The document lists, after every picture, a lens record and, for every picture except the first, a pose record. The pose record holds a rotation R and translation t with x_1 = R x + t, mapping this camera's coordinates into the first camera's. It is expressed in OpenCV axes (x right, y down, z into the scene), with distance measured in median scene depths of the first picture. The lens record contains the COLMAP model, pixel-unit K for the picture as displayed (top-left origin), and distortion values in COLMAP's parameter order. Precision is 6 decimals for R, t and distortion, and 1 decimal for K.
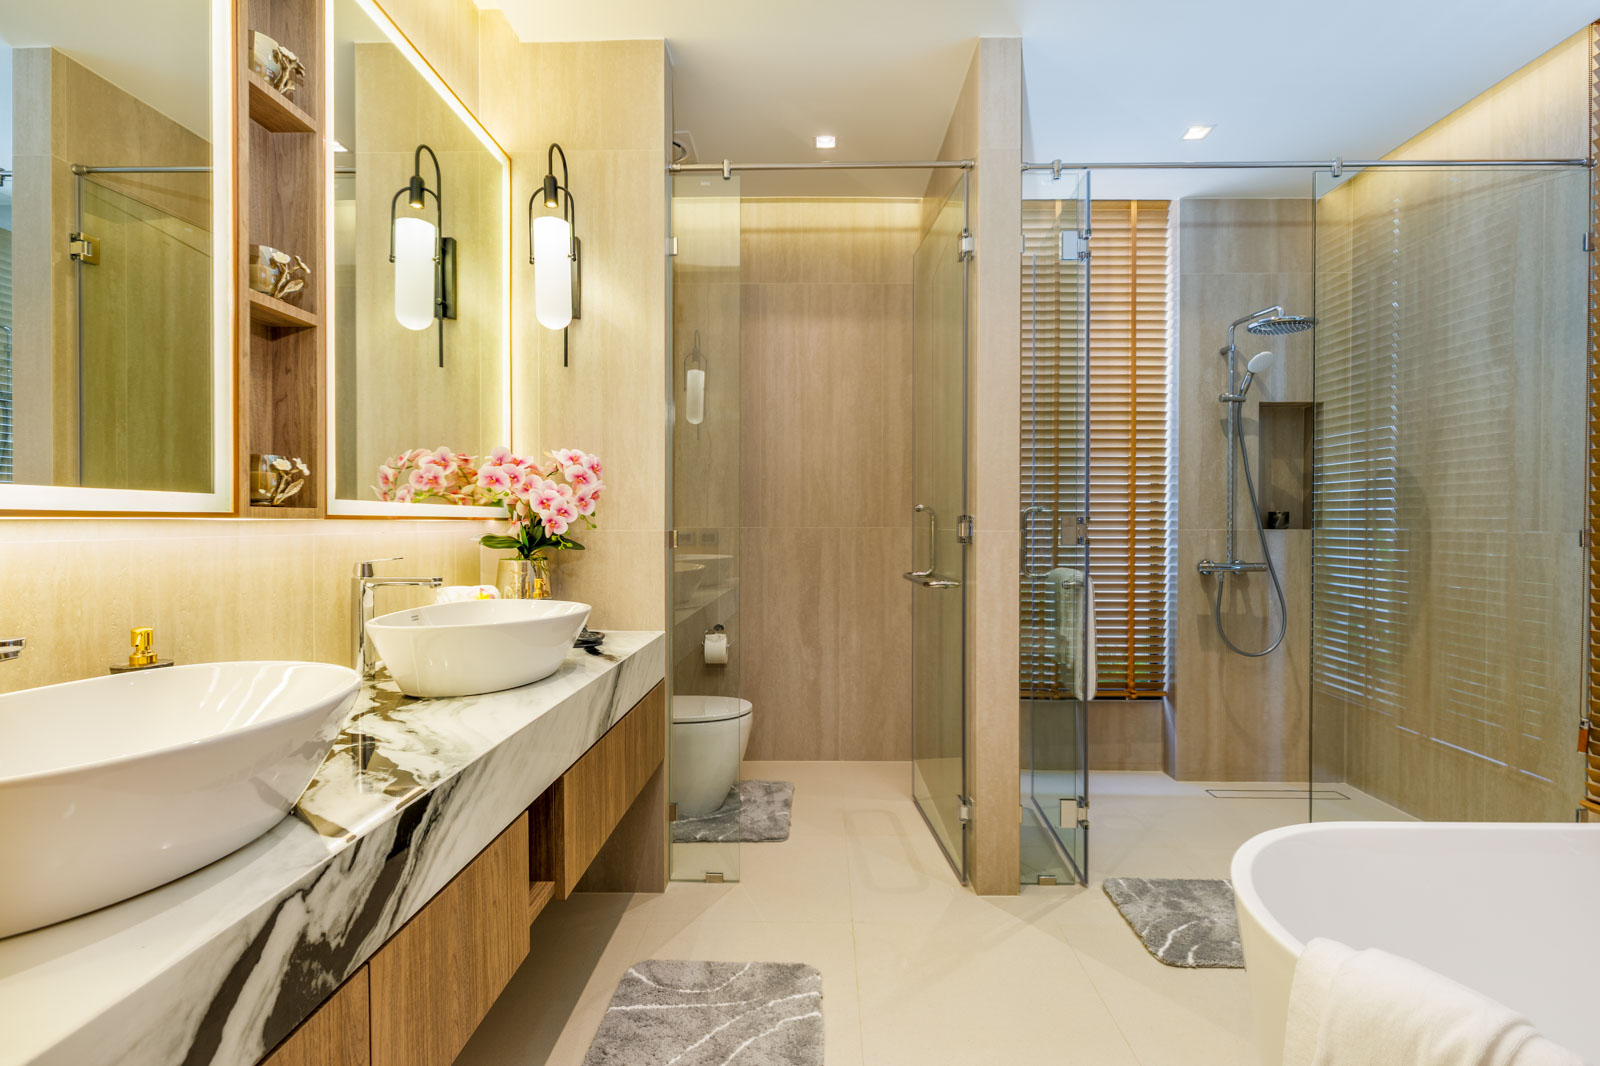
lens RADIAL K [[737.6, 0, 800.0], [0, 737.6, 533.0], [0, 0, 1]] dist [-0.001868, -0.000698]
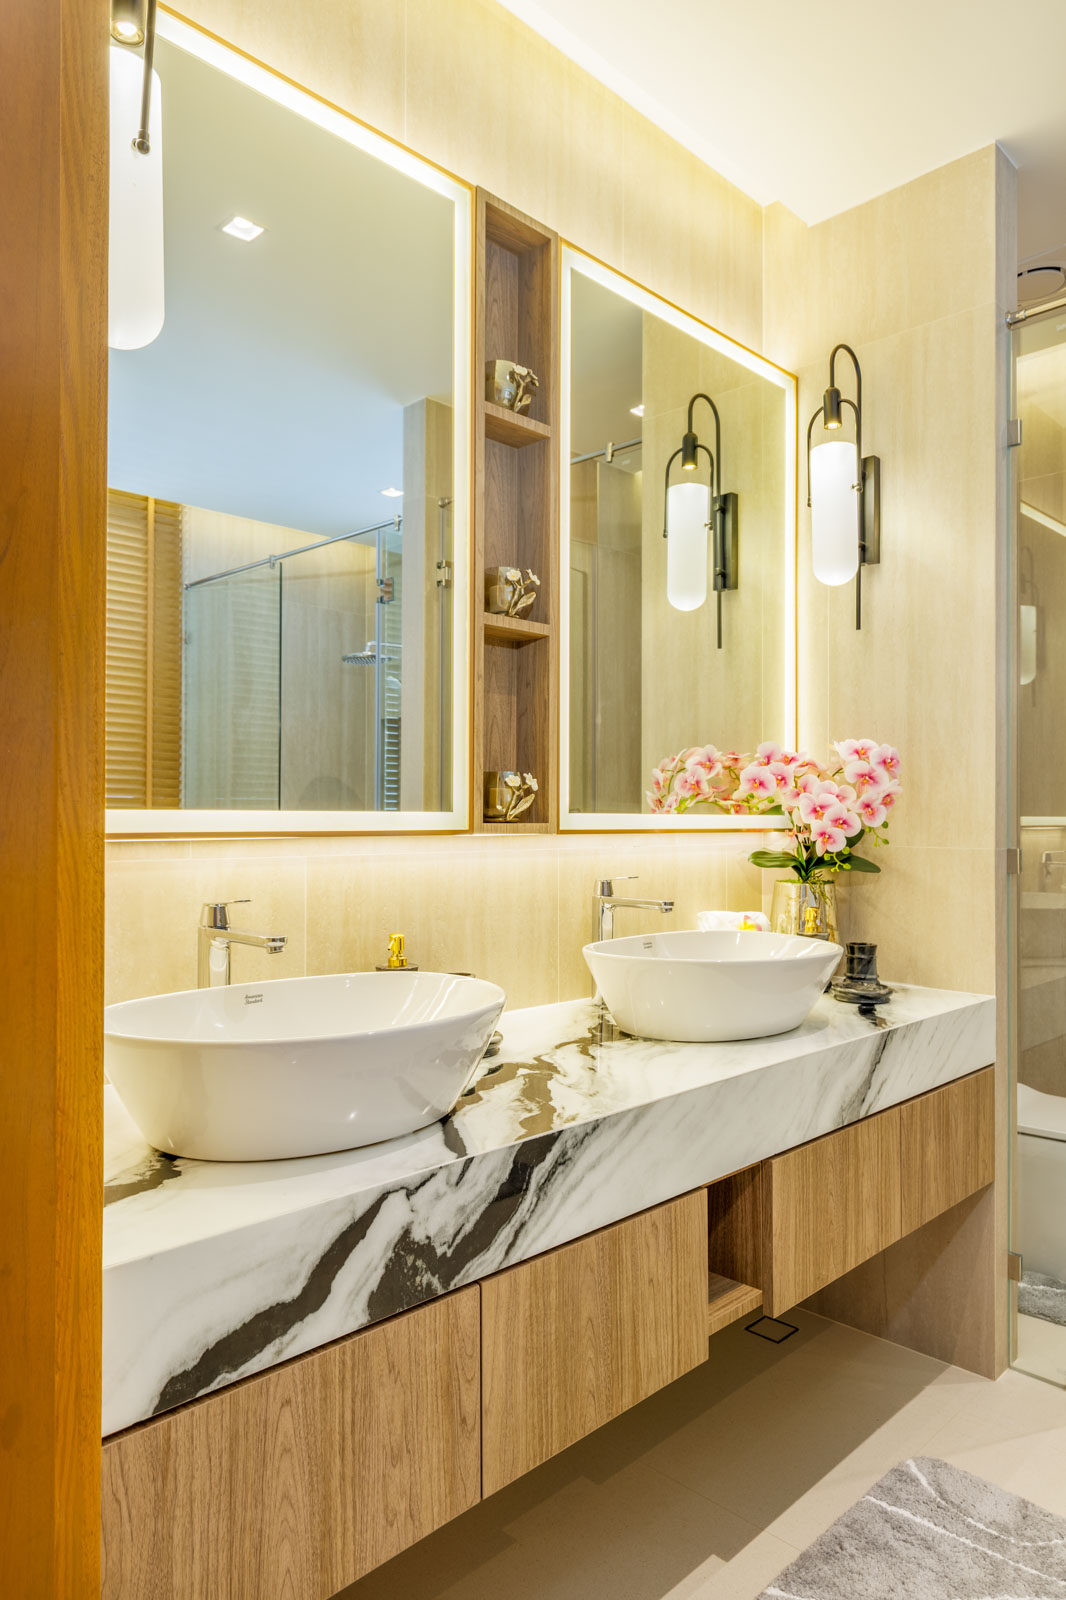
lens RADIAL K [[1037.2, 0, 529.2], [0, 1037.2, 812.8], [0, 0, 1]] dist [-0.001887, 0.000169]
pose [[0.715454, -0.000818, -0.698659, 0.283644], [-0.012087, 0.999835, -0.013548, -0.029175], [0.698555, 0.018138, 0.715327, 0.008164]]
